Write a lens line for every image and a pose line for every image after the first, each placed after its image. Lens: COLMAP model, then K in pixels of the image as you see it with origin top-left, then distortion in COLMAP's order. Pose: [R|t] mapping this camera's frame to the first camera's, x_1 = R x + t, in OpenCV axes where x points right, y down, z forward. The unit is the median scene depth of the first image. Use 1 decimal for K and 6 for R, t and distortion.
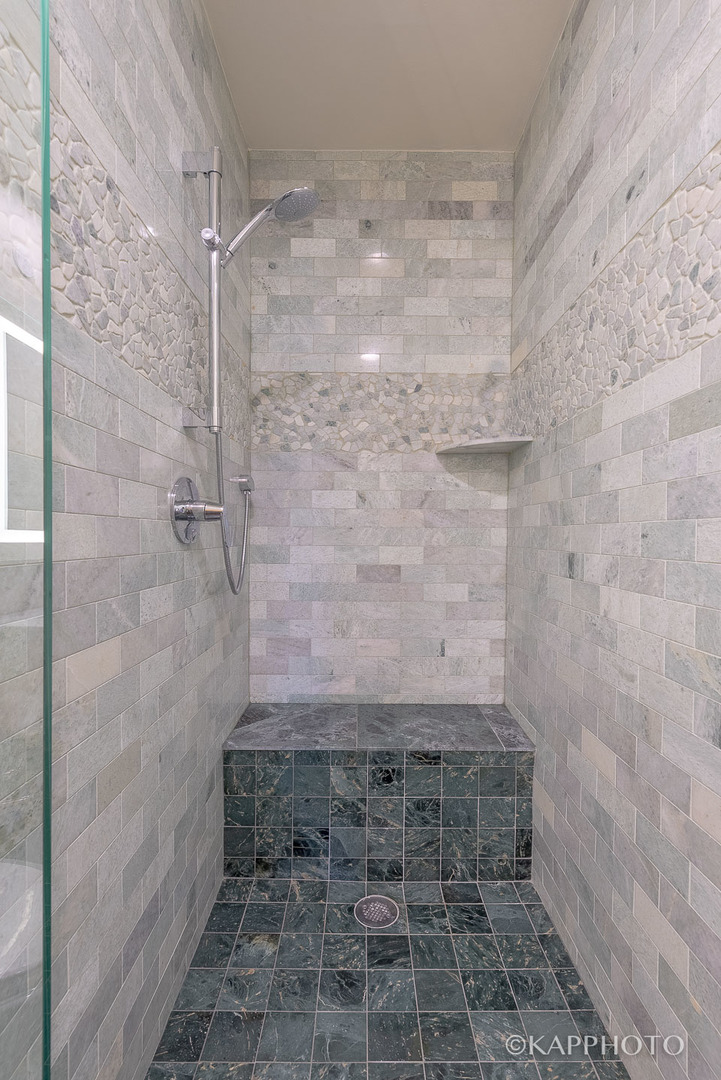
lens RADIAL K [[457.8, 0, 526.9], [0, 457.8, 535.1], [0, 0, 1]] dist [0.006045, -0.000935]
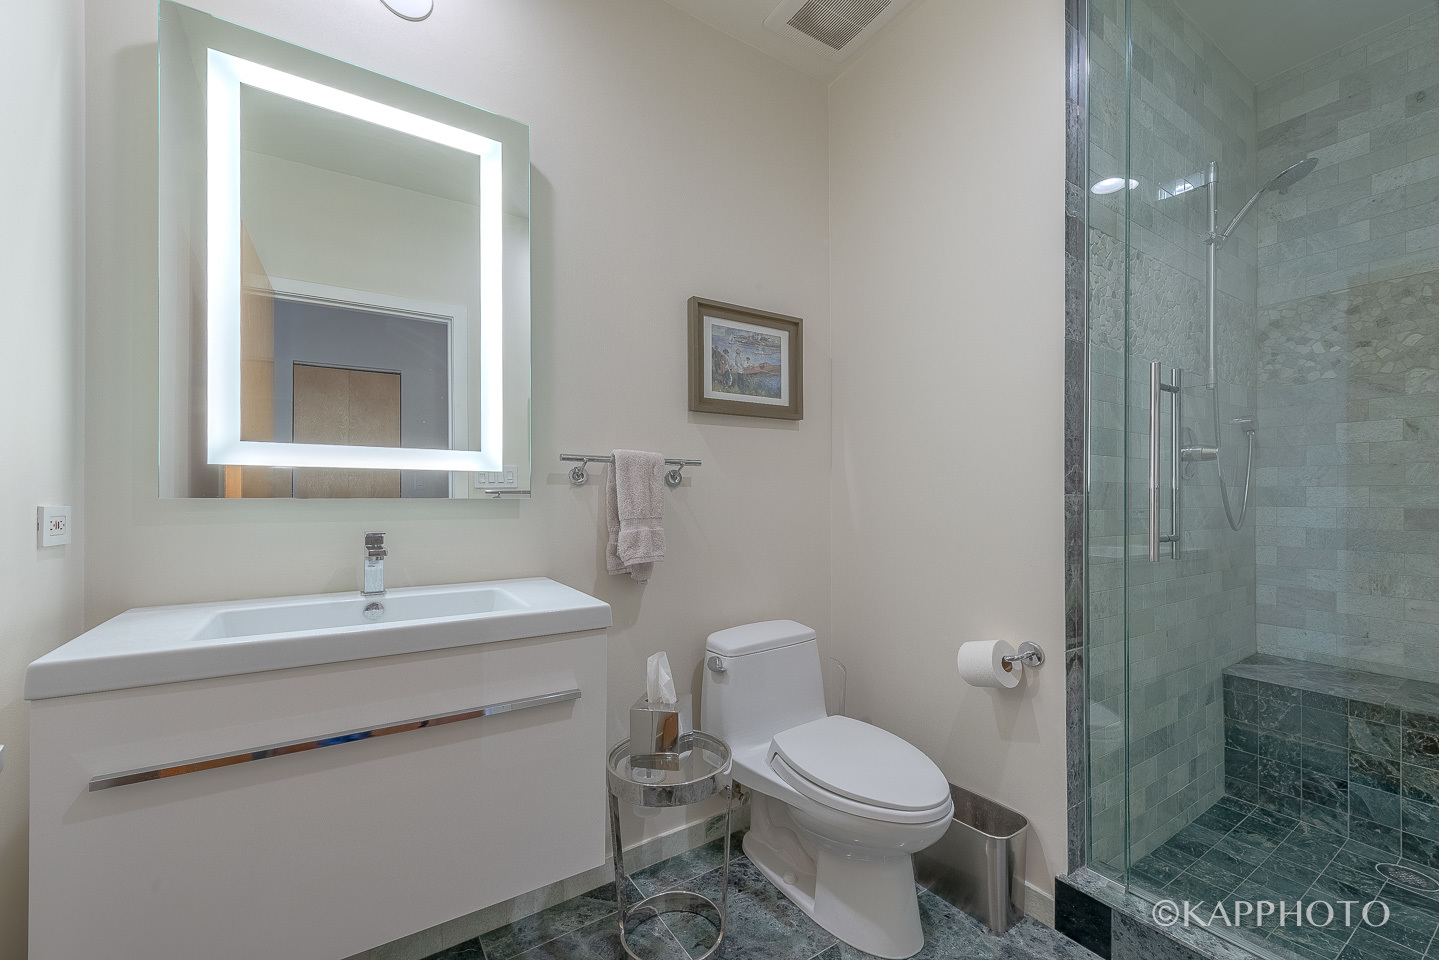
lens RADIAL K [[562.5, 0, 717.1], [0, 562.5, 482.9], [0, 0, 1]] dist [0.009276, -0.000429]
pose [[0.238515, -0.005643, -0.971122, 0.364874], [-0.006273, 0.999953, -0.007351, 0.037836], [0.971119, 0.007845, 0.238469, -0.493390]]
